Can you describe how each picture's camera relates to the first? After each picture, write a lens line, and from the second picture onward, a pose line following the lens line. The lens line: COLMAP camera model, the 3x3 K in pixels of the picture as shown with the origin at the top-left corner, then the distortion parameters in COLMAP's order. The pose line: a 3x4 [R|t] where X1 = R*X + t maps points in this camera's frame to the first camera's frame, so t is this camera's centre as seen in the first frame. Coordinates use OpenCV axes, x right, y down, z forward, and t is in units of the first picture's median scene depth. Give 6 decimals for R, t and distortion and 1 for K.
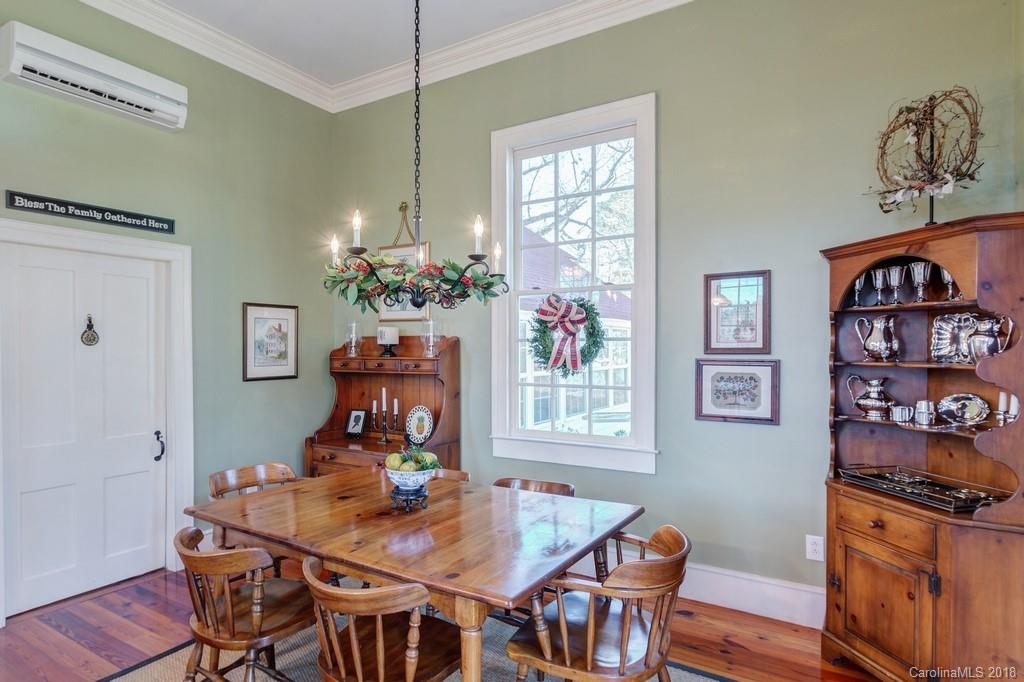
lens RADIAL K [[549.0, 0, 540.4], [0, 549.0, 357.3], [0, 0, 1]] dist [0.000595, -0.000146]
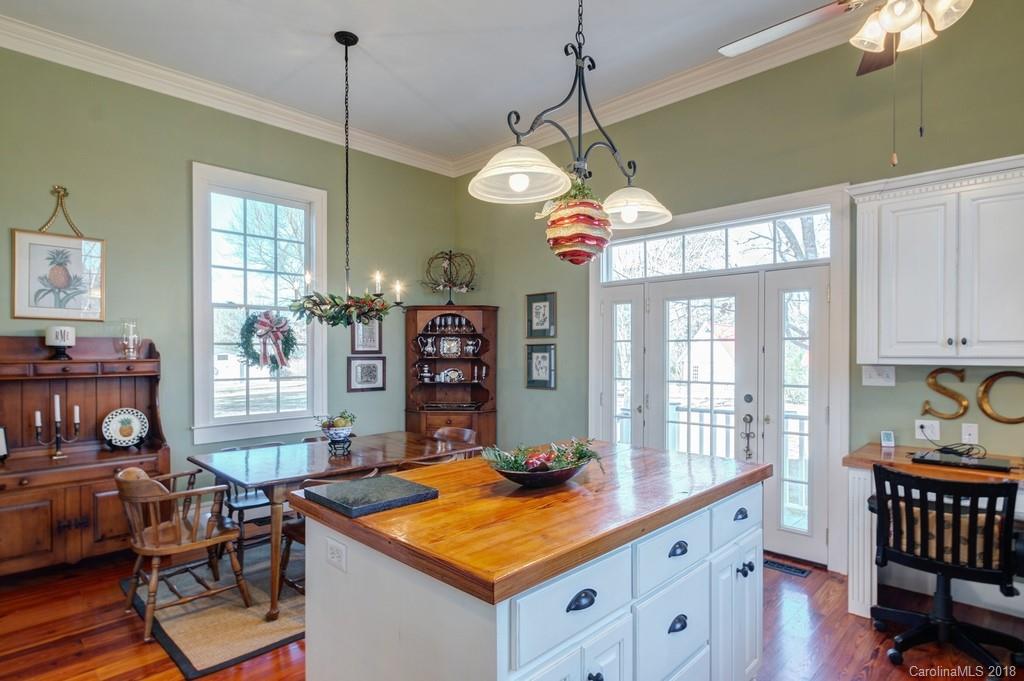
lens RADIAL K [[538.2, 0, 495.4], [0, 538.2, 357.1], [0, 0, 1]] dist [-0.003491, -0.000324]
pose [[0.254133, -0.011147, 0.967105, -1.088959], [0.015513, 0.999852, 0.007448, -0.001032], [-0.967045, 0.013110, 0.254268, 0.117449]]
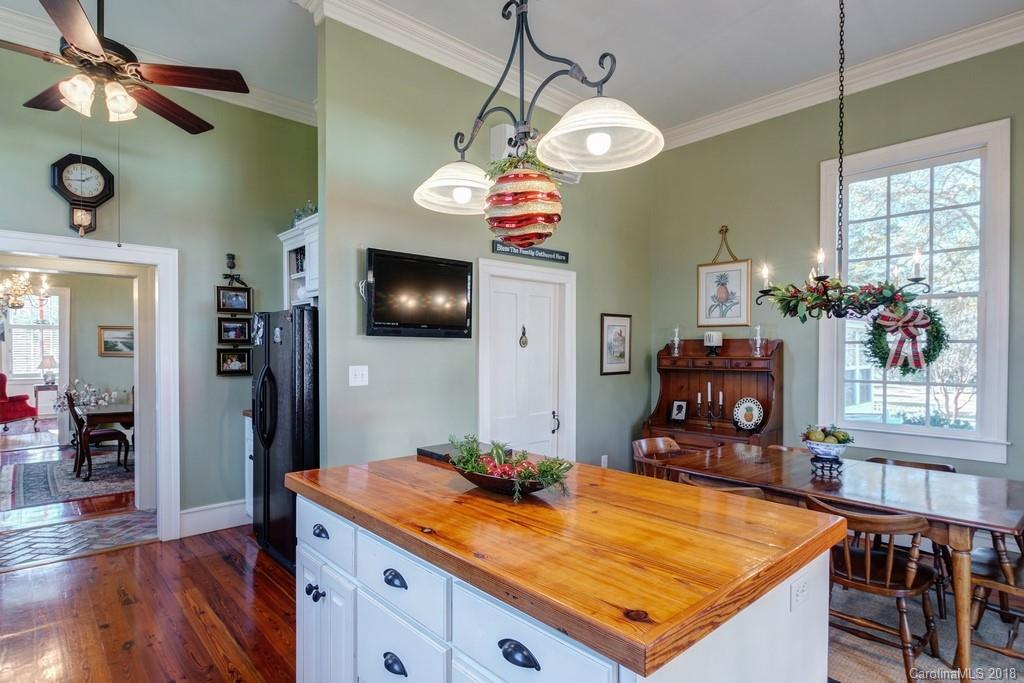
lens RADIAL K [[549.0, 0, 540.4], [0, 549.0, 357.8], [0, 0, 1]] dist [0.000595, -0.000146]
pose [[0.962034, 0.004799, -0.272887, -0.363037], [-0.004881, 0.999988, 0.000379, 0.004065], [0.272886, 0.000967, 0.962046, -0.292354]]
